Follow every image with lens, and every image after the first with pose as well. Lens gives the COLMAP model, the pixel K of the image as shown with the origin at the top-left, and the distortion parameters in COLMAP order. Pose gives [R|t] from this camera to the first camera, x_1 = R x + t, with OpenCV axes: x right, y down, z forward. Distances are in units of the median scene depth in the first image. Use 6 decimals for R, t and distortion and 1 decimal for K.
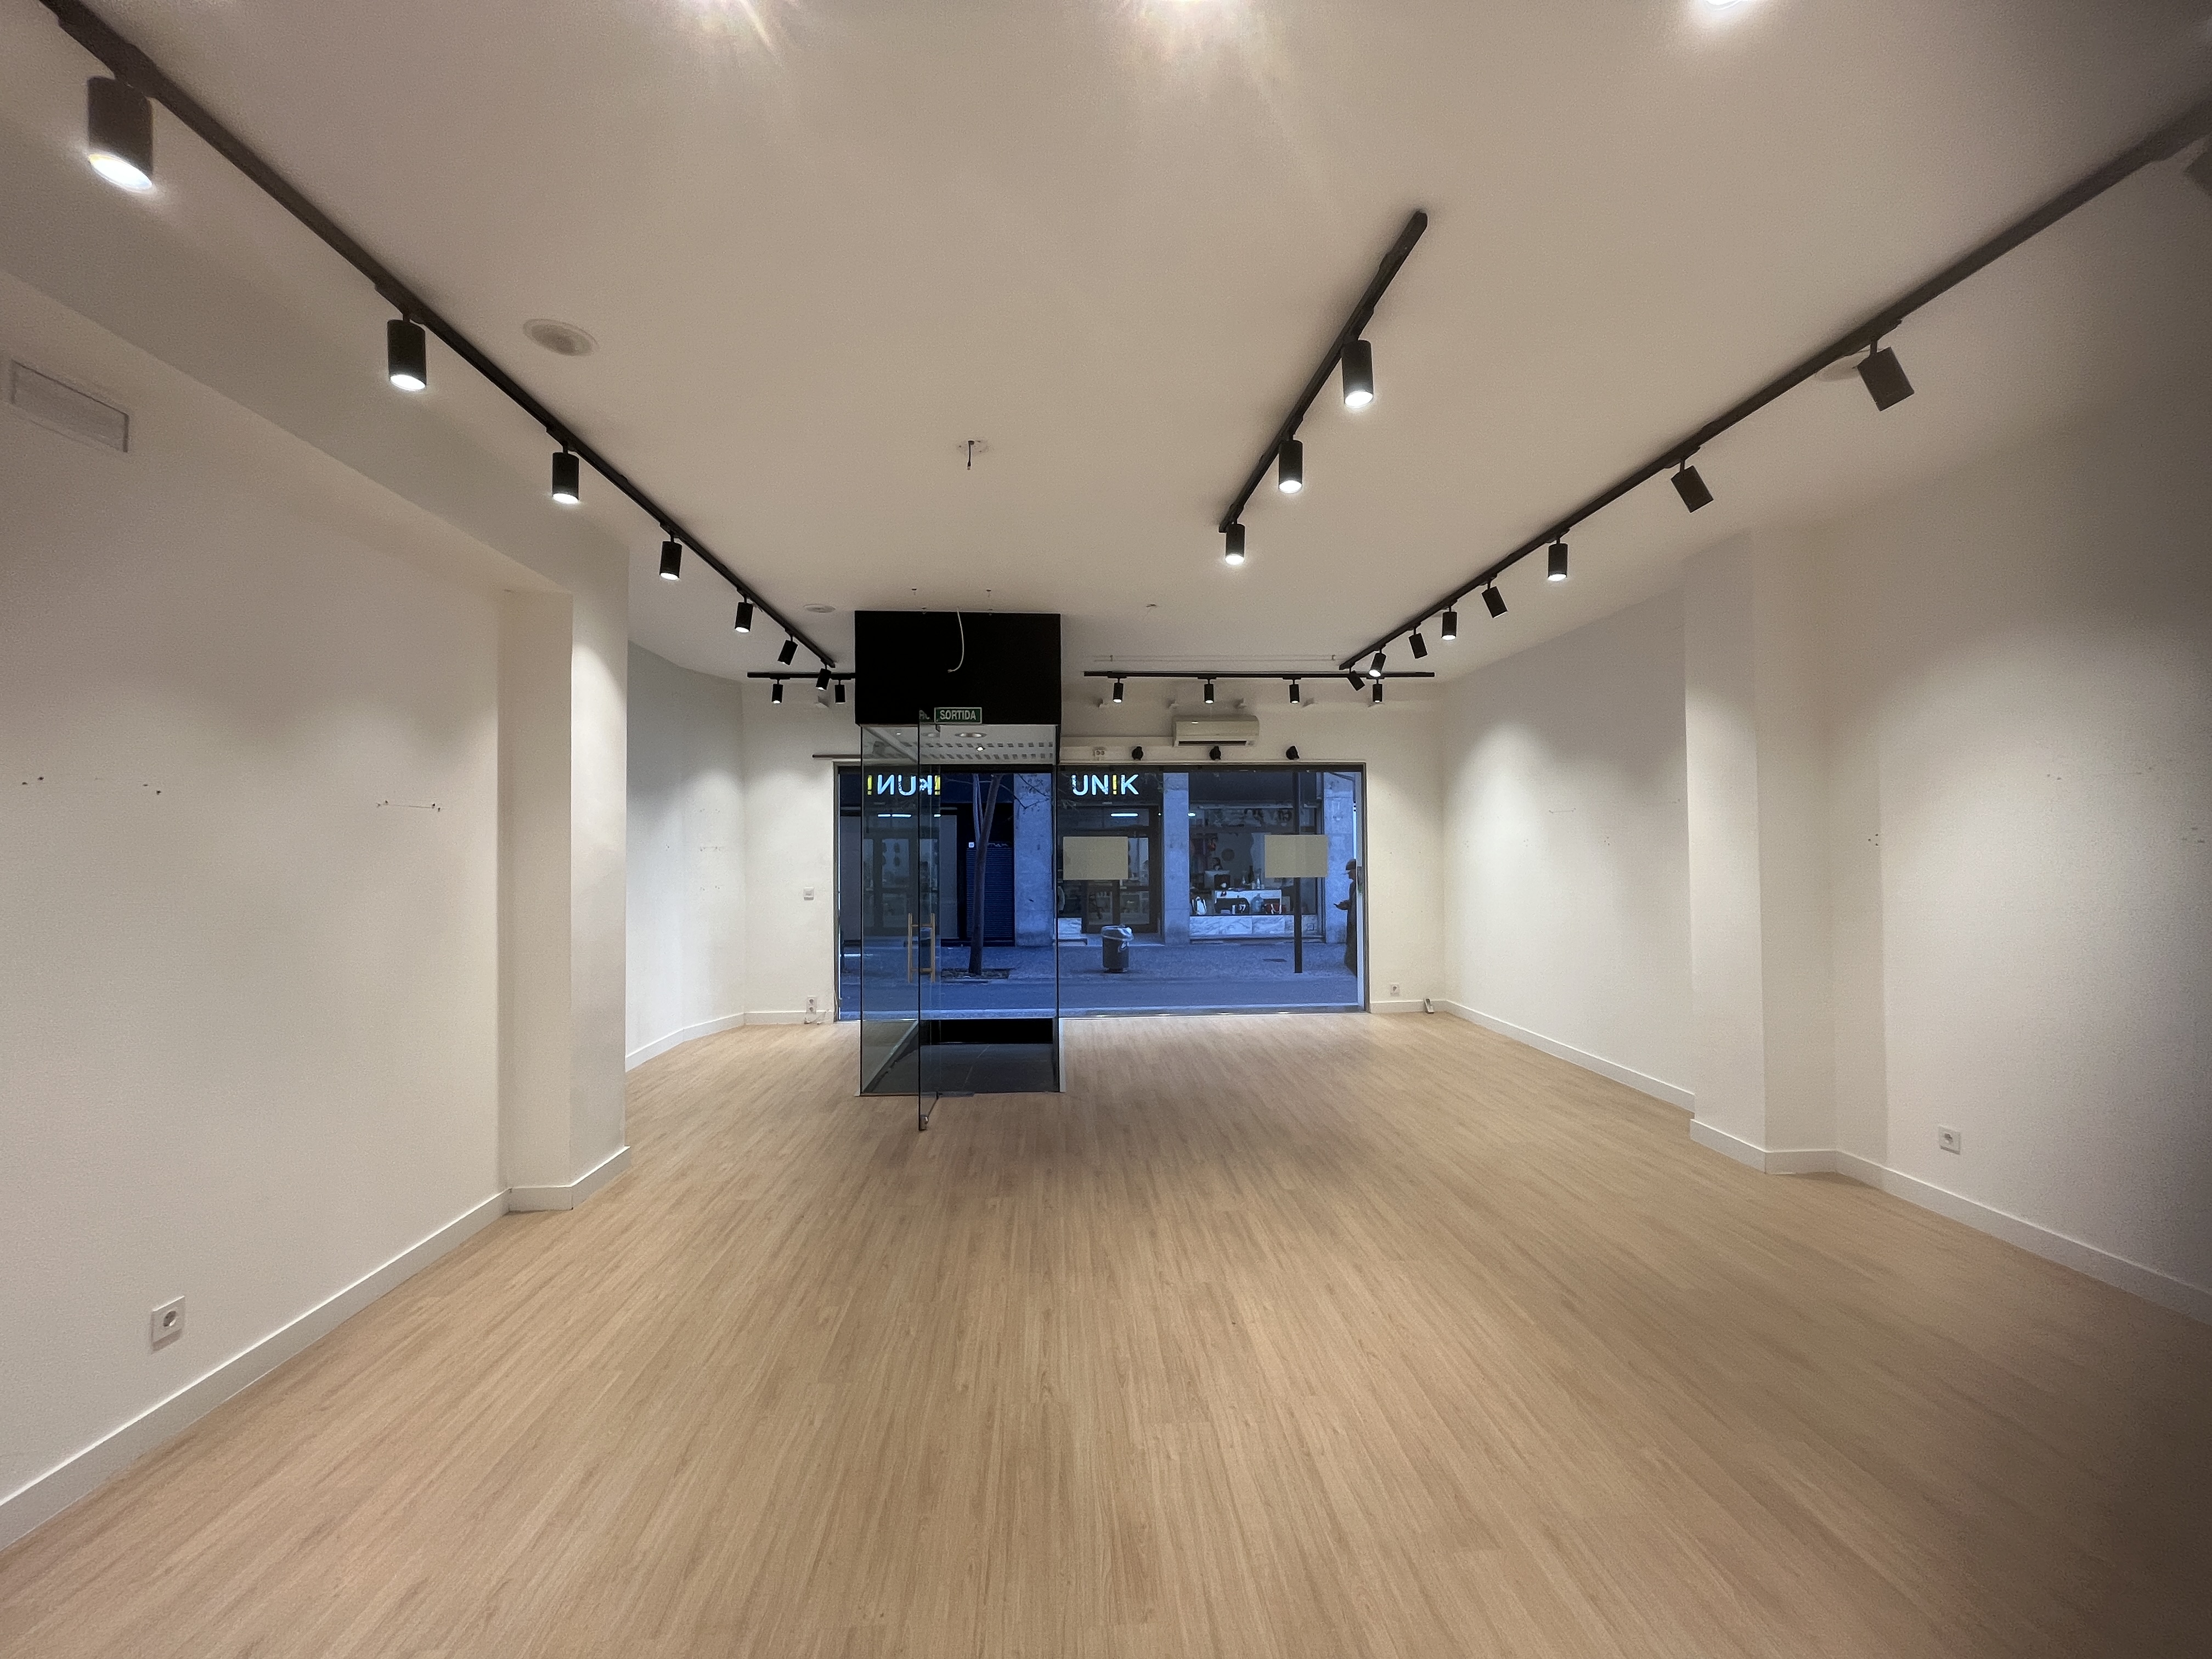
lens RADIAL K [[892.1, 0, 1102.0], [0, 892.1, 830.6], [0, 0, 1]] dist [-0.002302, -0.000685]
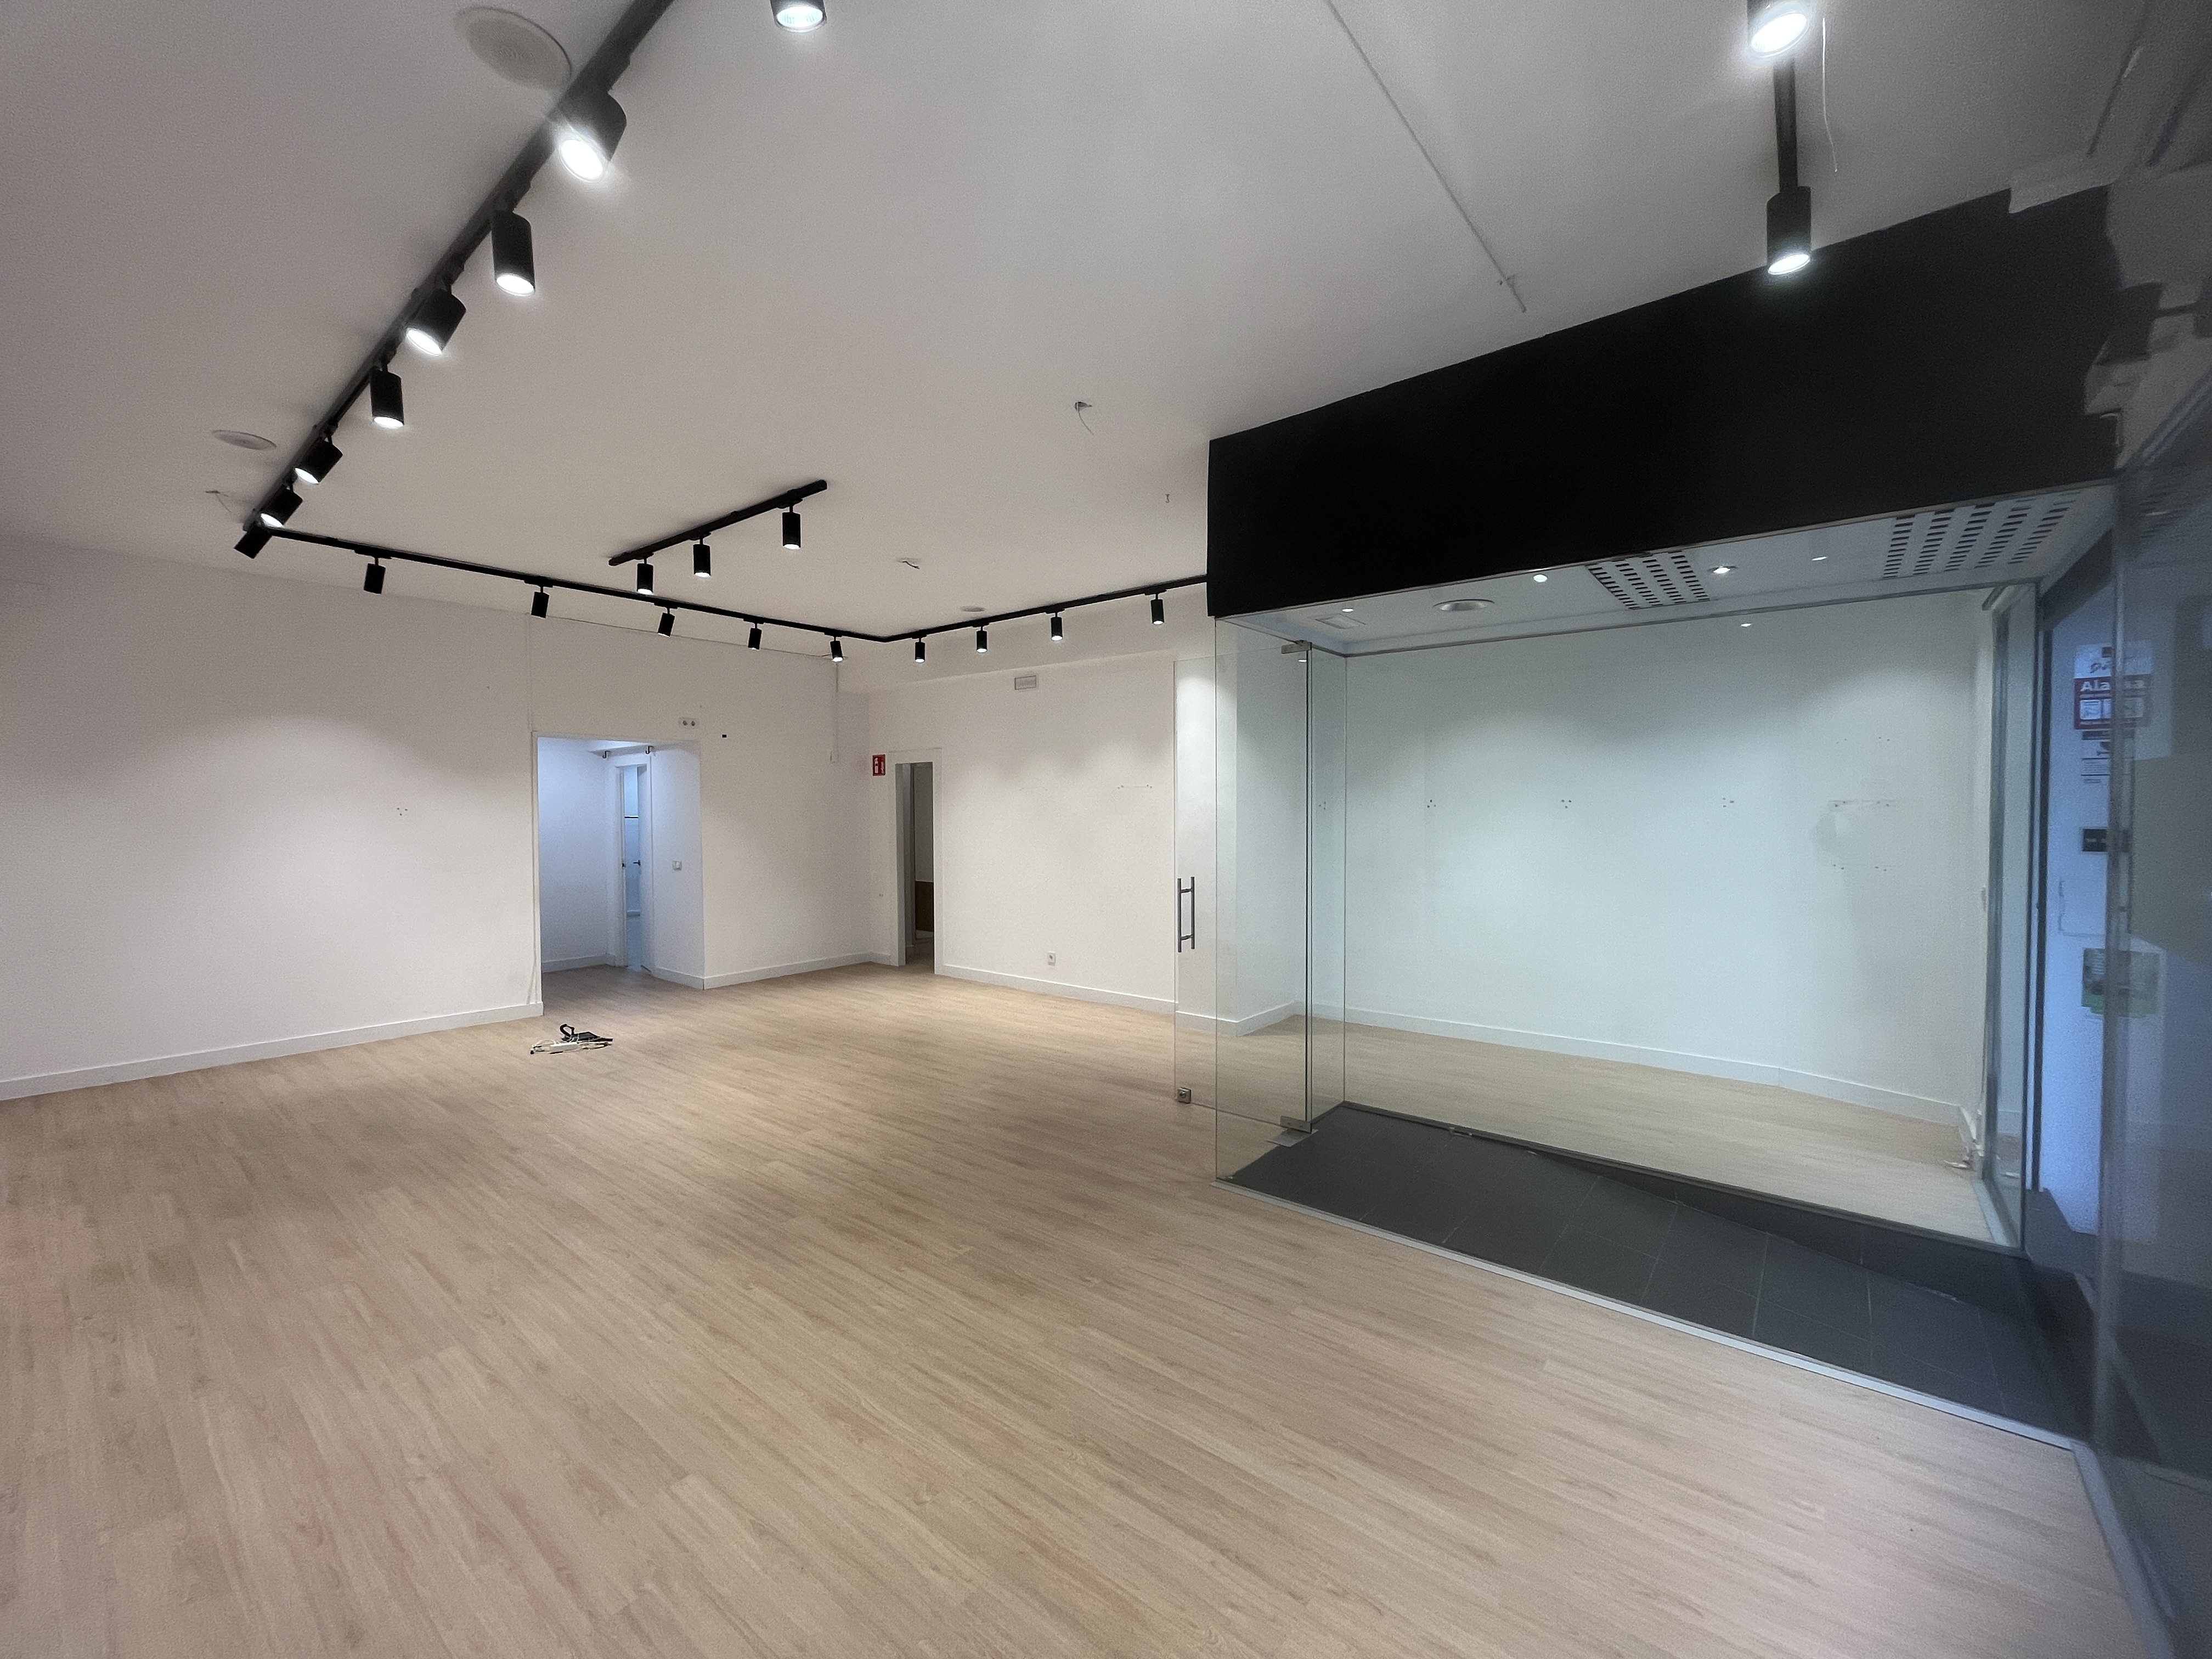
lens RADIAL K [[892.1, 0, 1102.0], [0, 892.1, 830.6], [0, 0, 1]] dist [-0.002302, -0.000685]
pose [[-0.674274, 0.028321, -0.737938, 0.634793], [0.023221, 0.999583, 0.017145, 0.028410], [0.738116, -0.005575, -0.674651, 1.807518]]
